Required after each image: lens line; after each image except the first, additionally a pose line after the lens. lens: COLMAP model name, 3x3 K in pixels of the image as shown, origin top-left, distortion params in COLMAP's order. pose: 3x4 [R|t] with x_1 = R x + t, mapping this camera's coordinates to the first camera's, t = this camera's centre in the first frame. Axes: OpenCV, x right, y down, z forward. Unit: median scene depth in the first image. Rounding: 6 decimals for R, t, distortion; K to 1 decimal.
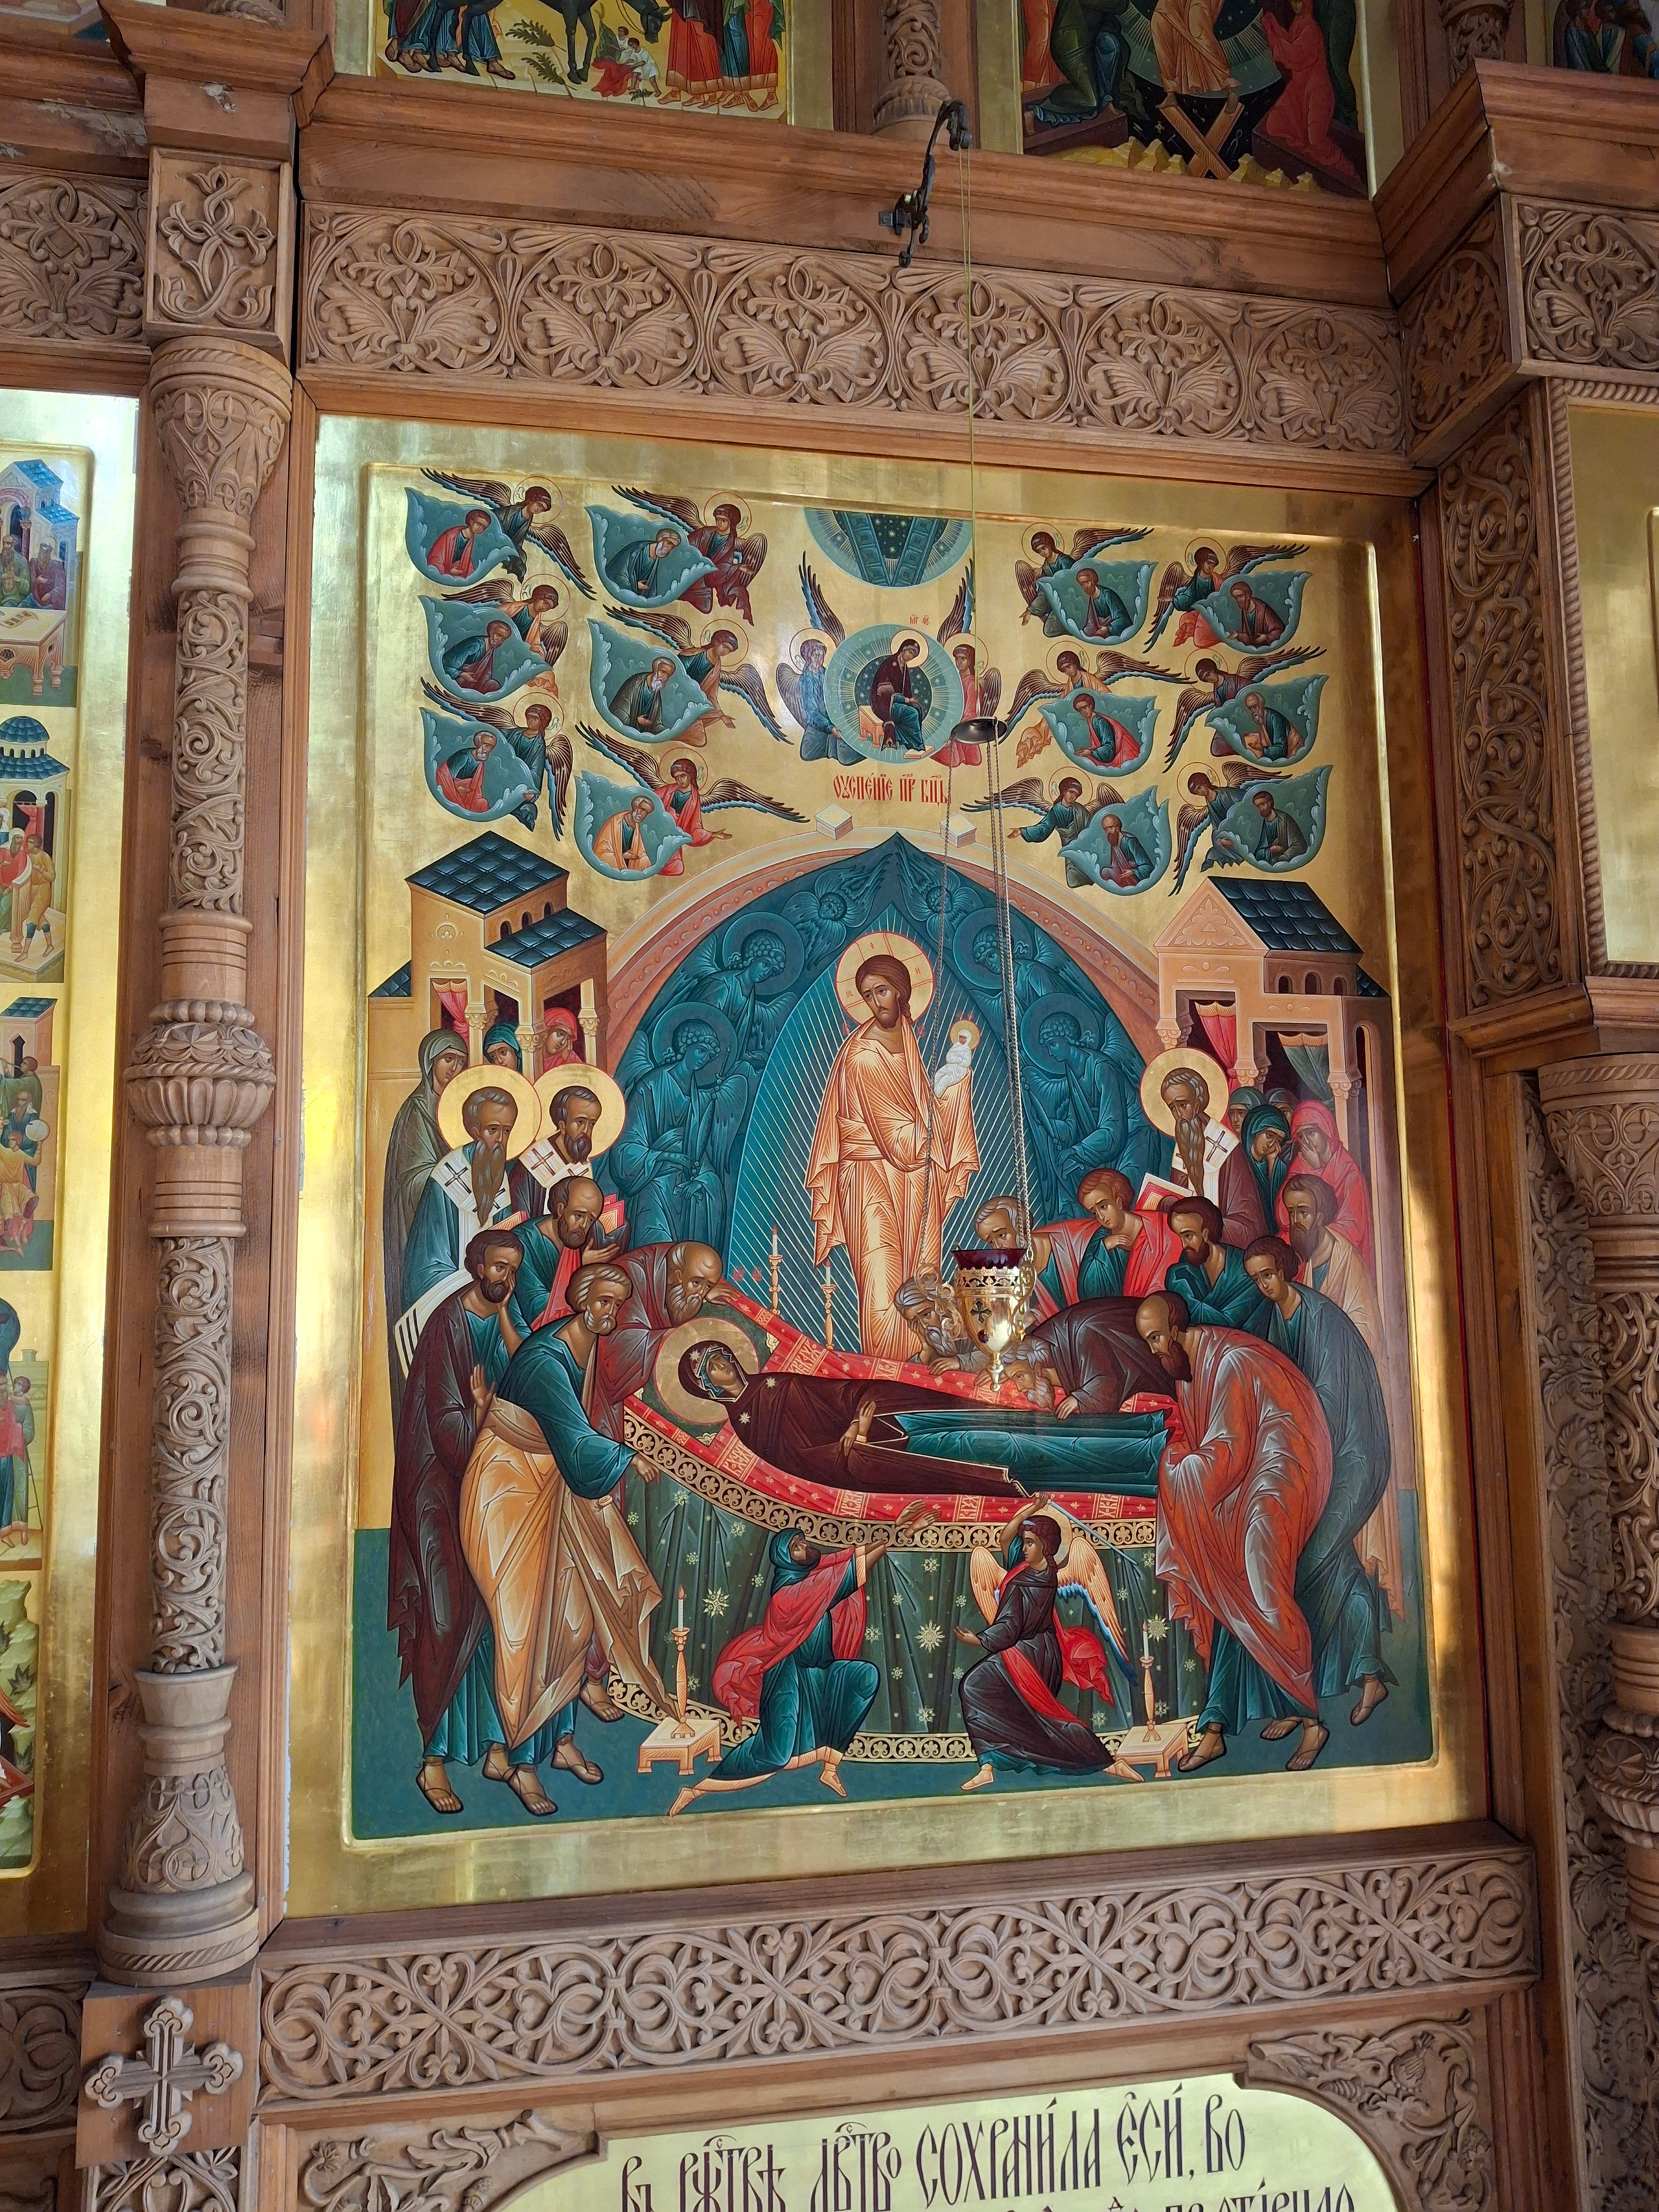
lens RADIAL K [[1618.2, 0, 852.1], [0, 1618.2, 1123.8], [0, 0, 1]] dist [0.005099, -0.030559]
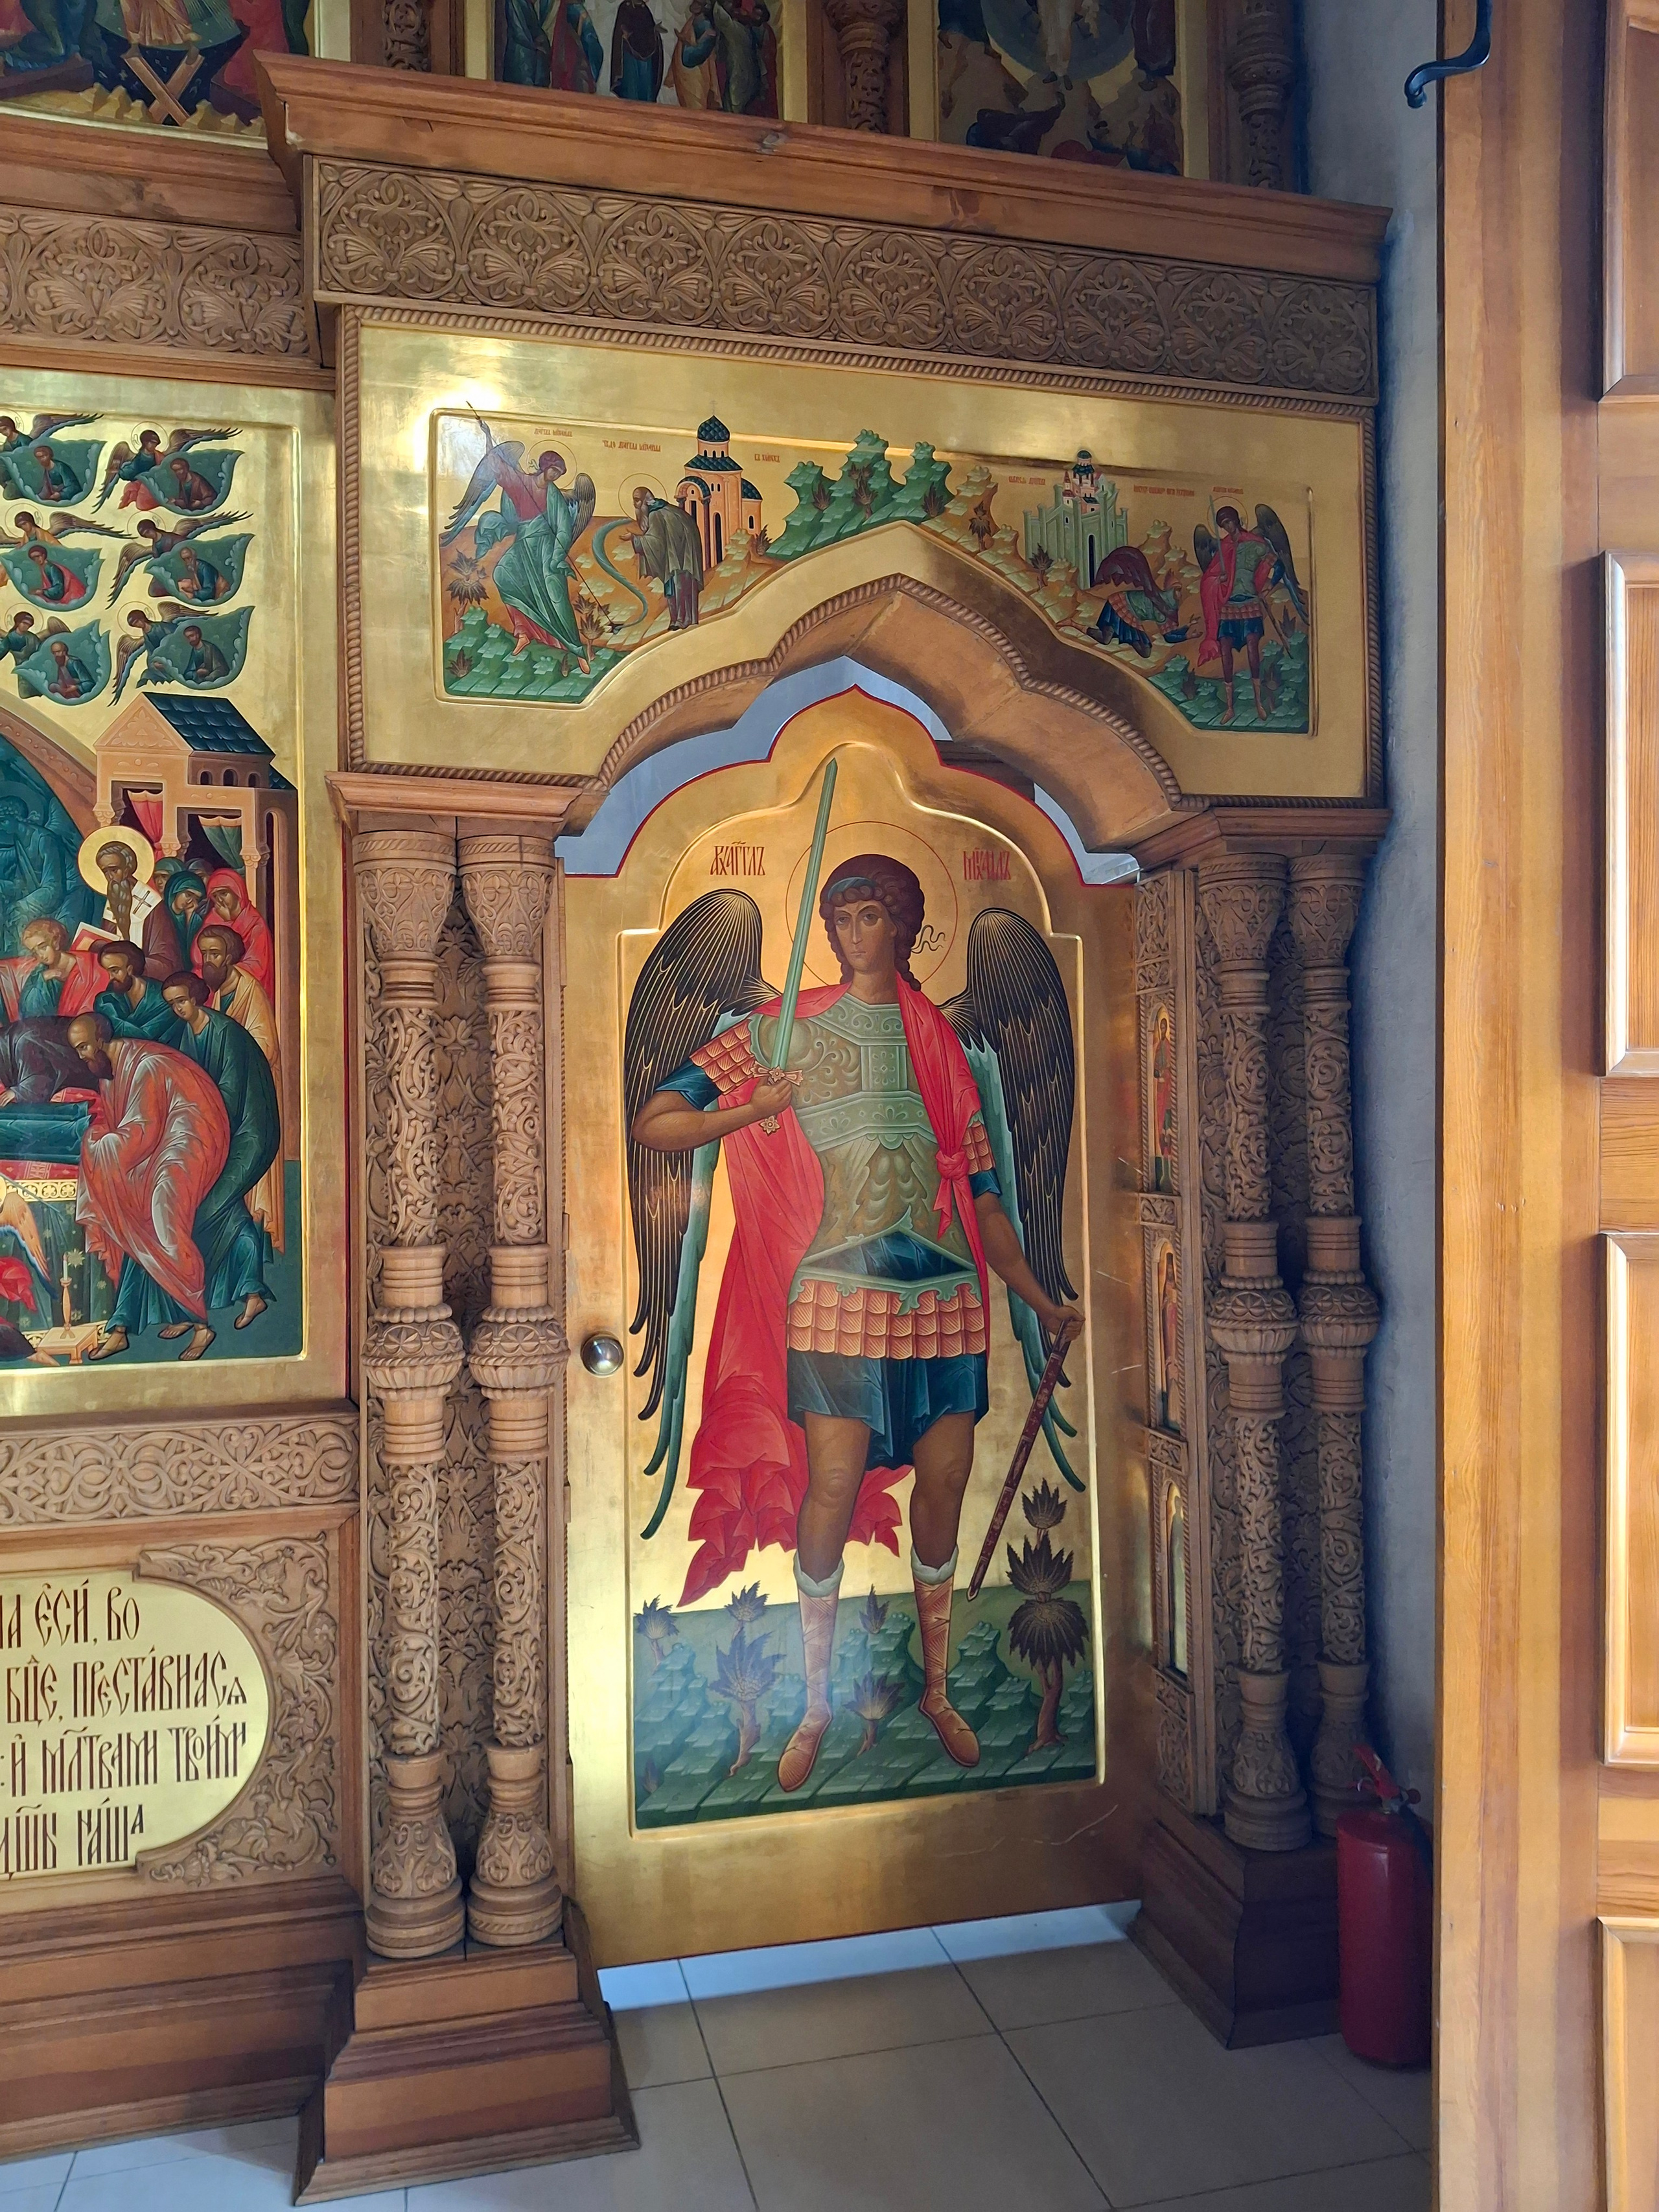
lens RADIAL K [[1618.2, 0, 818.9], [0, 1618.2, 1101.4], [0, 0, 1]] dist [0.005099, -0.030559]
pose [[0.997605, -0.000290, 0.069162, 0.691514], [-0.006321, 0.995424, 0.095346, 0.046641], [-0.068873, -0.095555, 0.993039, -0.361528]]
